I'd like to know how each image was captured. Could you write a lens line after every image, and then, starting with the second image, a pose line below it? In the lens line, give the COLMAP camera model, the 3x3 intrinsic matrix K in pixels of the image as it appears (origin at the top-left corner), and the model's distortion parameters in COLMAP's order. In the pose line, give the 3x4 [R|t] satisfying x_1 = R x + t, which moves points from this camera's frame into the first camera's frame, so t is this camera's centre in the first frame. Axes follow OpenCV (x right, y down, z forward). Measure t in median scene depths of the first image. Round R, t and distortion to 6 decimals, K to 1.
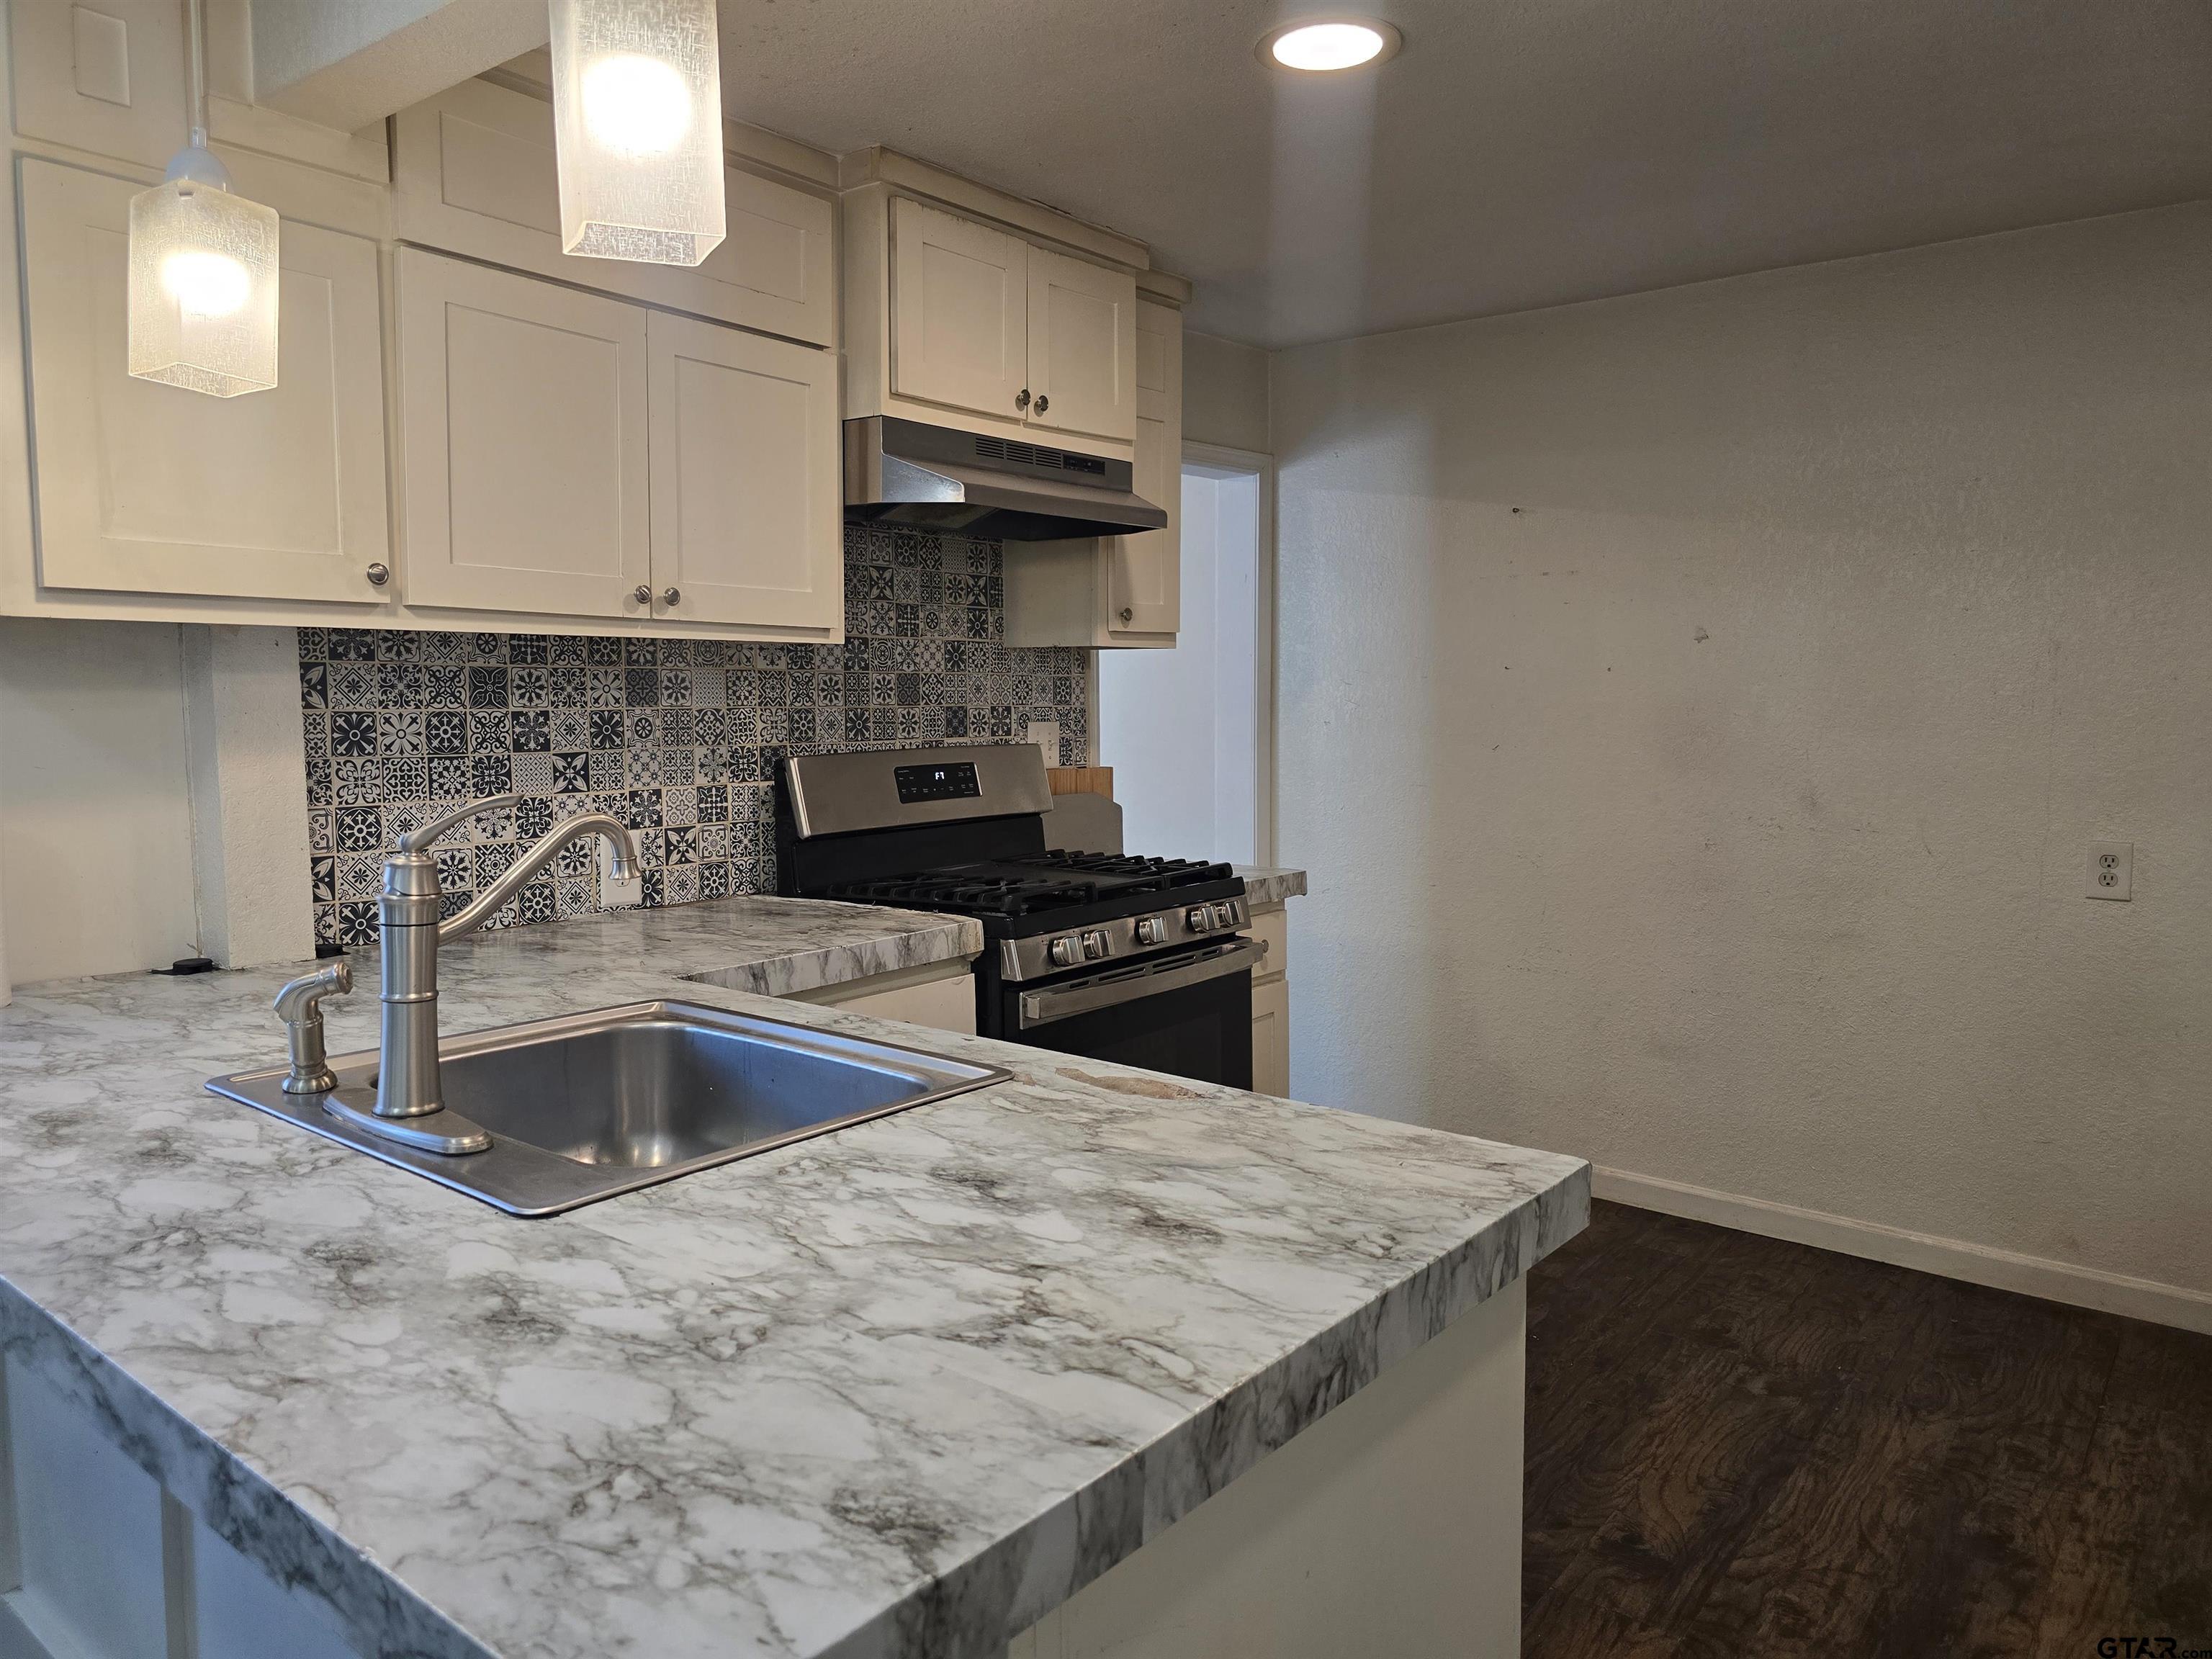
lens RADIAL K [[1468.8, 0, 1088.6], [0, 1468.8, 811.6], [0, 0, 1]] dist [0.105308, -0.148040]
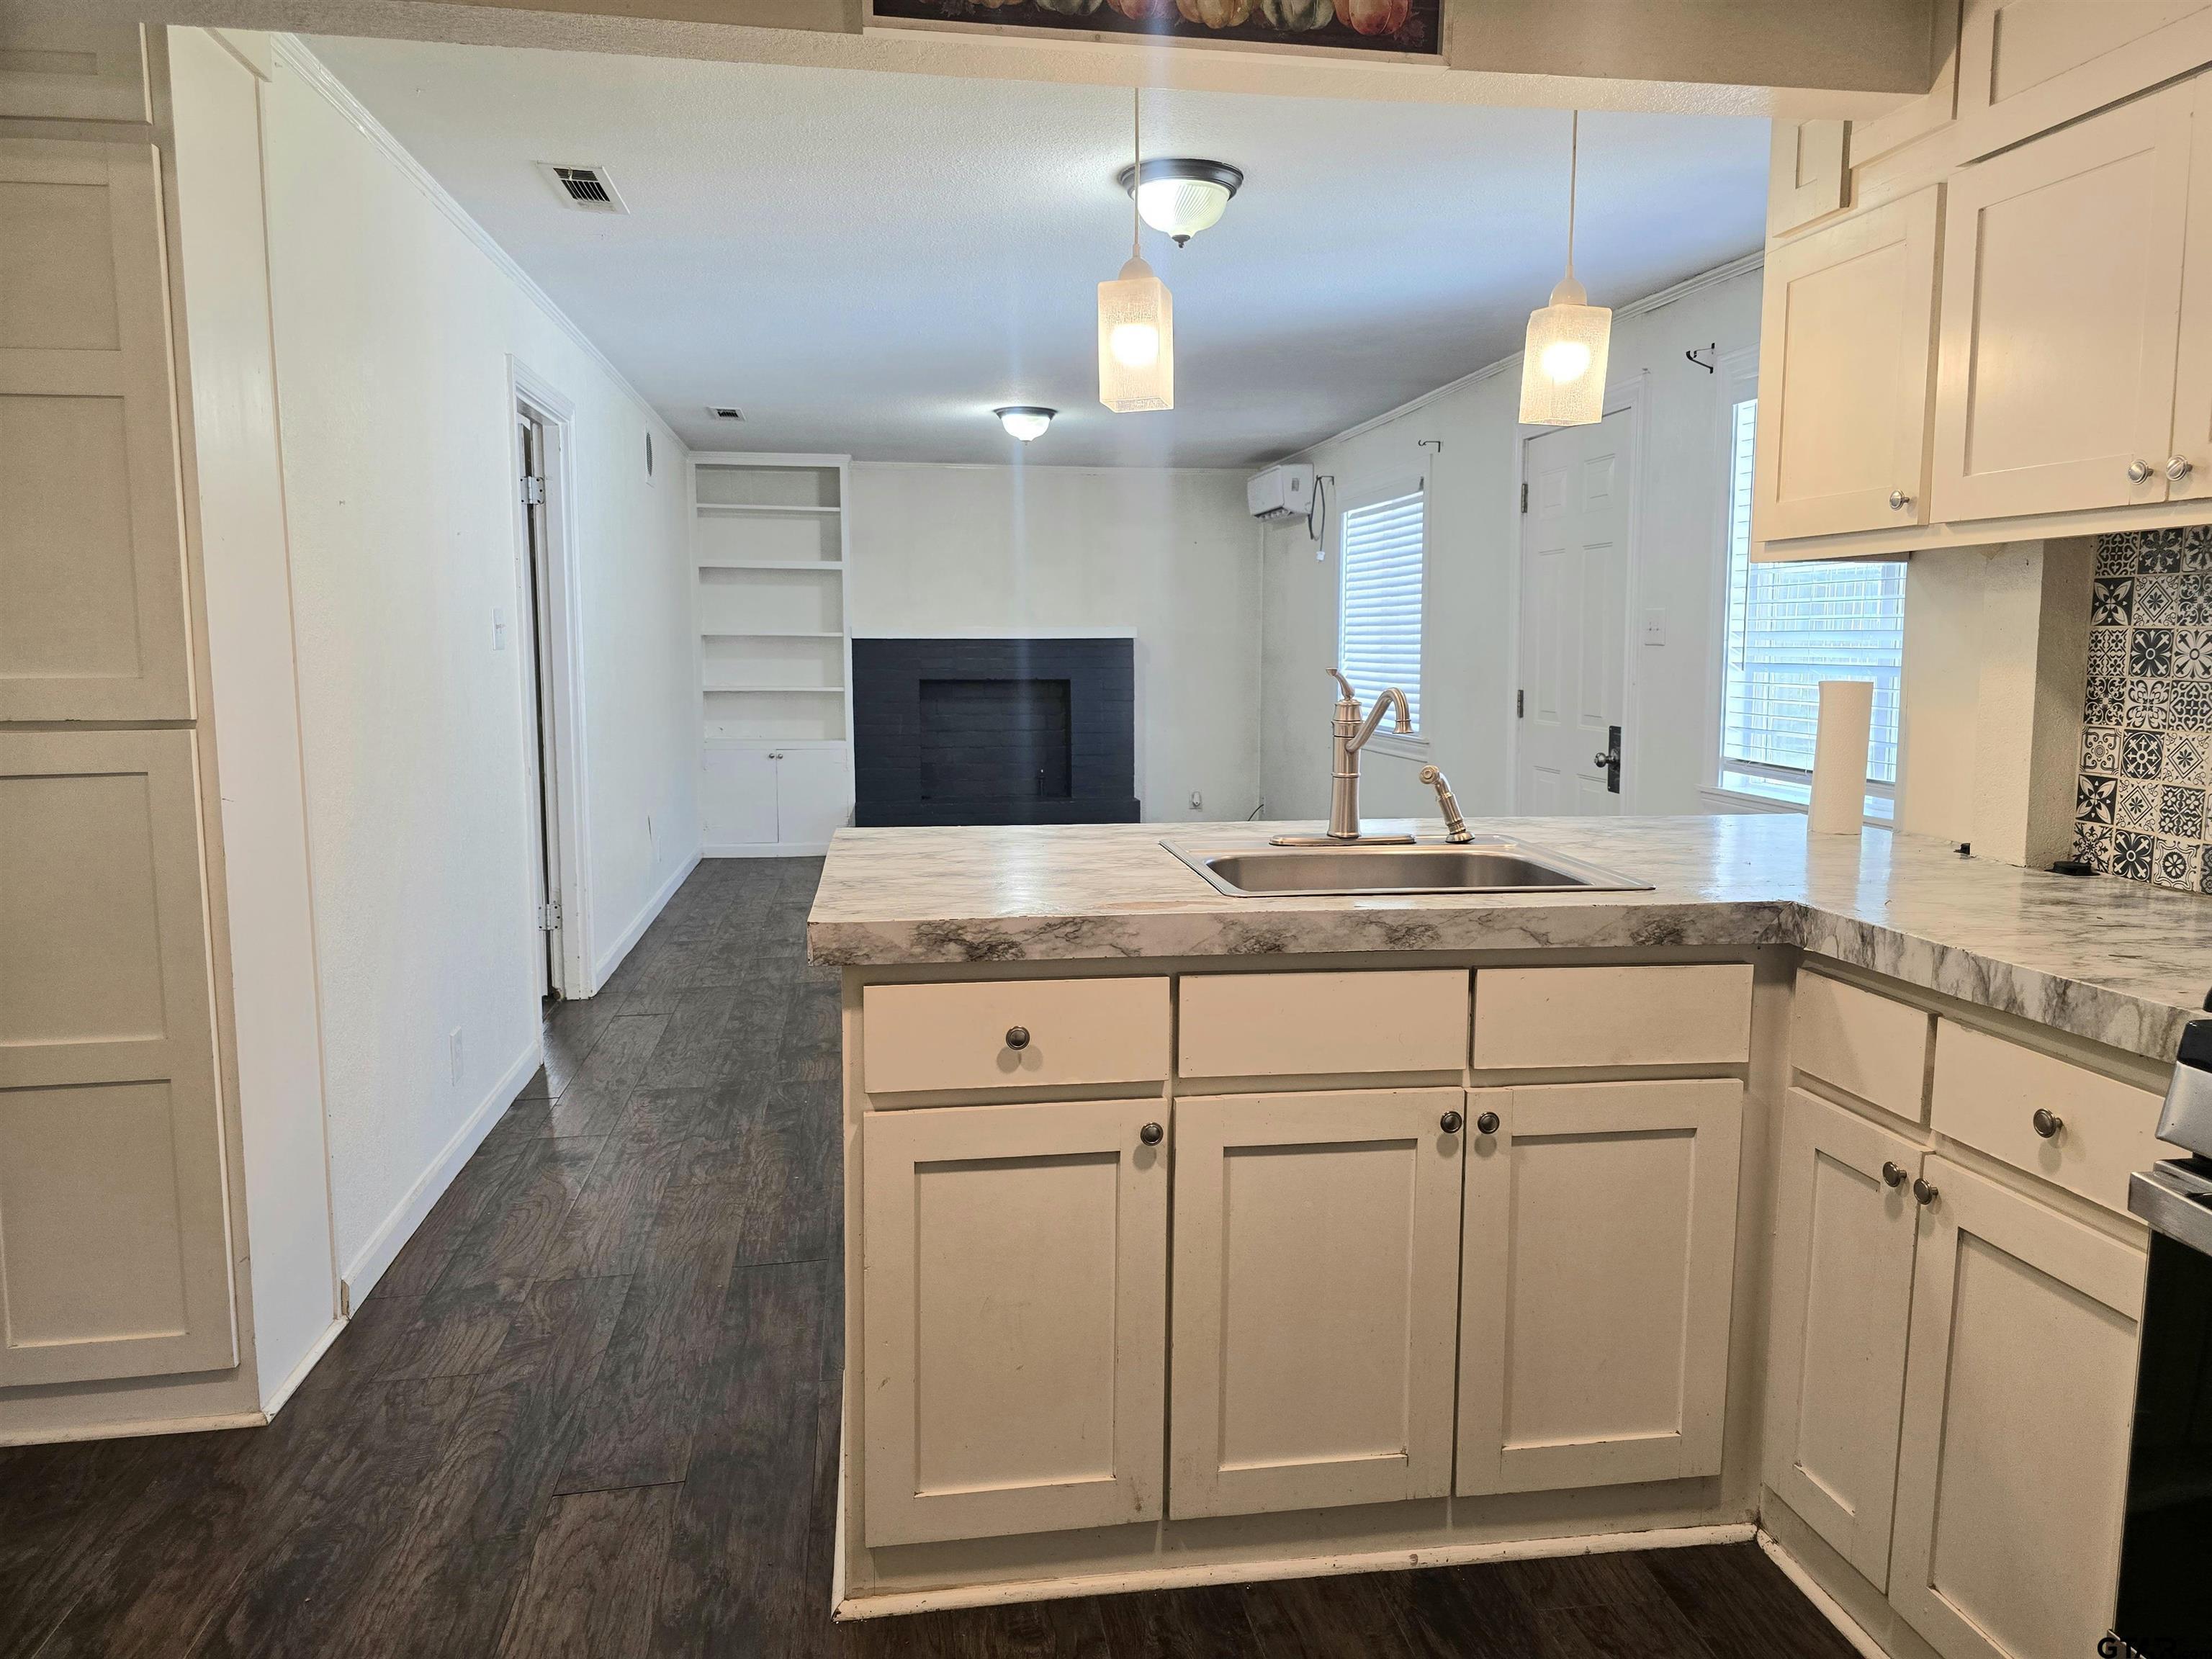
lens RADIAL K [[1482.4, 0, 1118.6], [0, 1482.4, 808.0], [0, 0, 1]] dist [0.074230, -0.085269]
pose [[-0.658869, 0.084164, -0.747535, 0.570088], [-0.061942, 0.984277, 0.165414, -0.064025], [0.749703, 0.155290, -0.643296, 1.009569]]
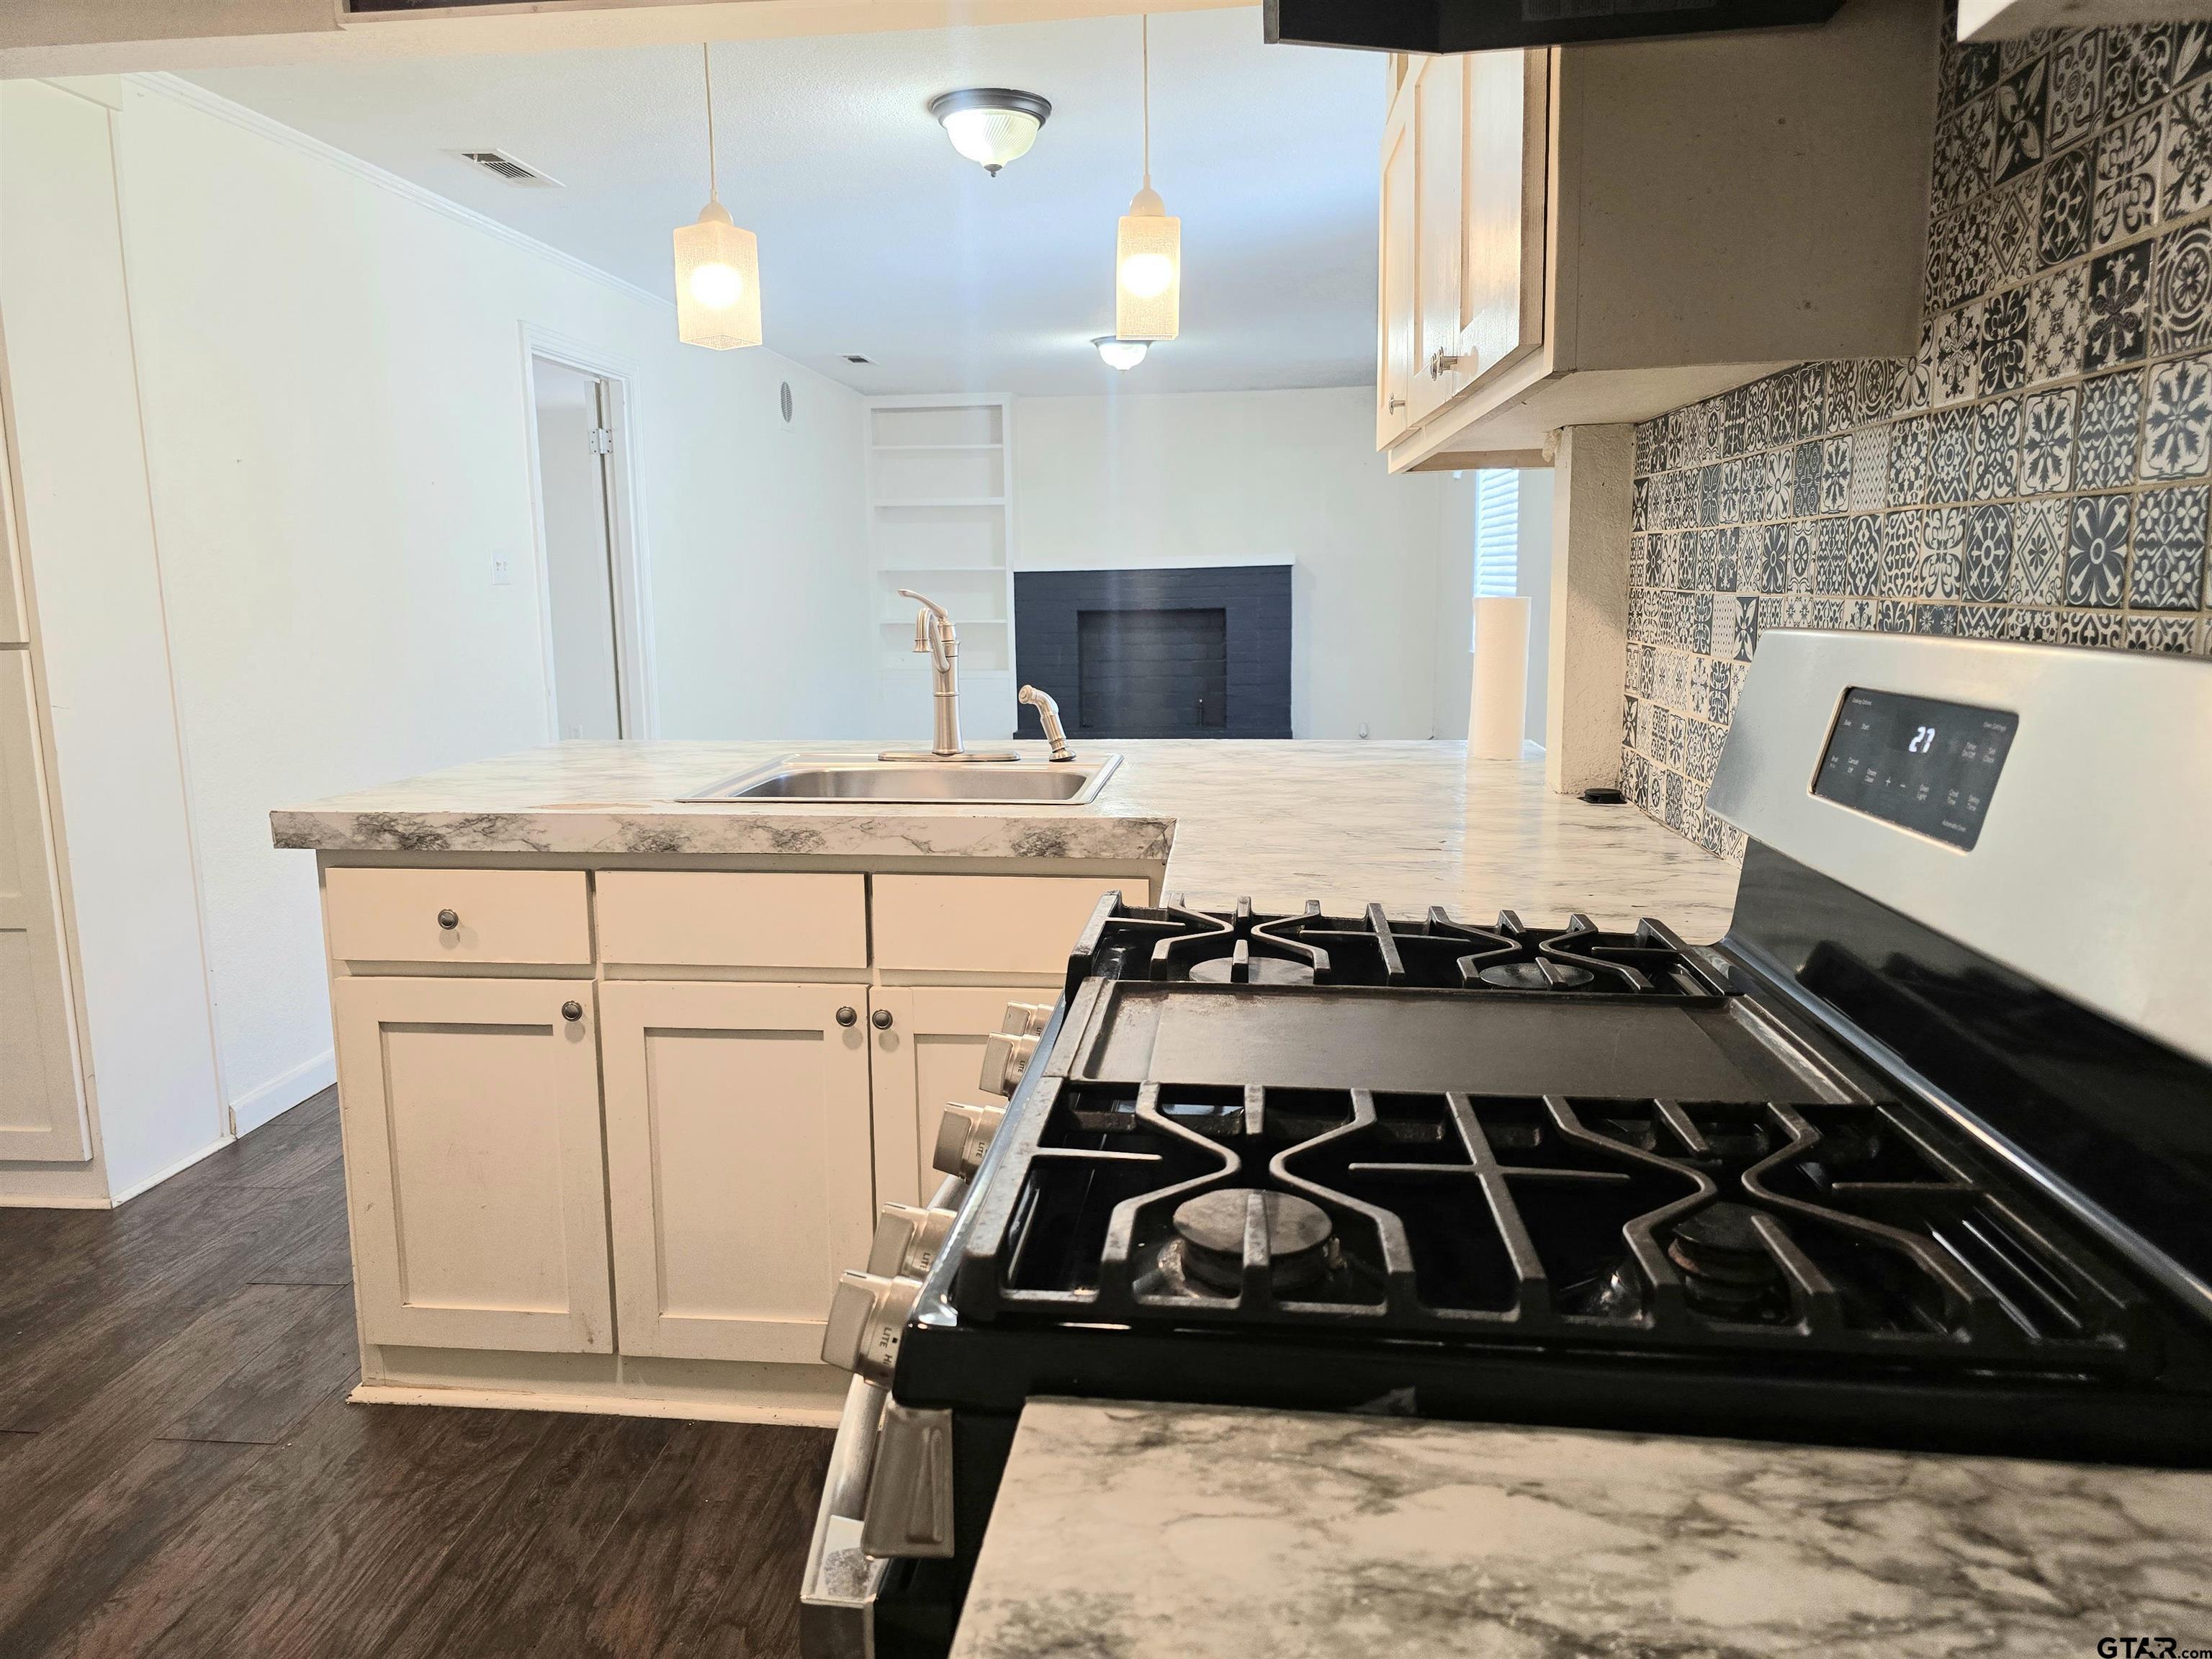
lens RADIAL K [[1482.4, 0, 1118.6], [0, 1482.4, 808.0], [0, 0, 1]] dist [0.074230, -0.085269]
pose [[-0.832123, 0.098971, -0.545689, 0.215659], [-0.029359, 0.974707, 0.221550, -0.084156], [0.553814, 0.200378, -0.808170, 1.377117]]
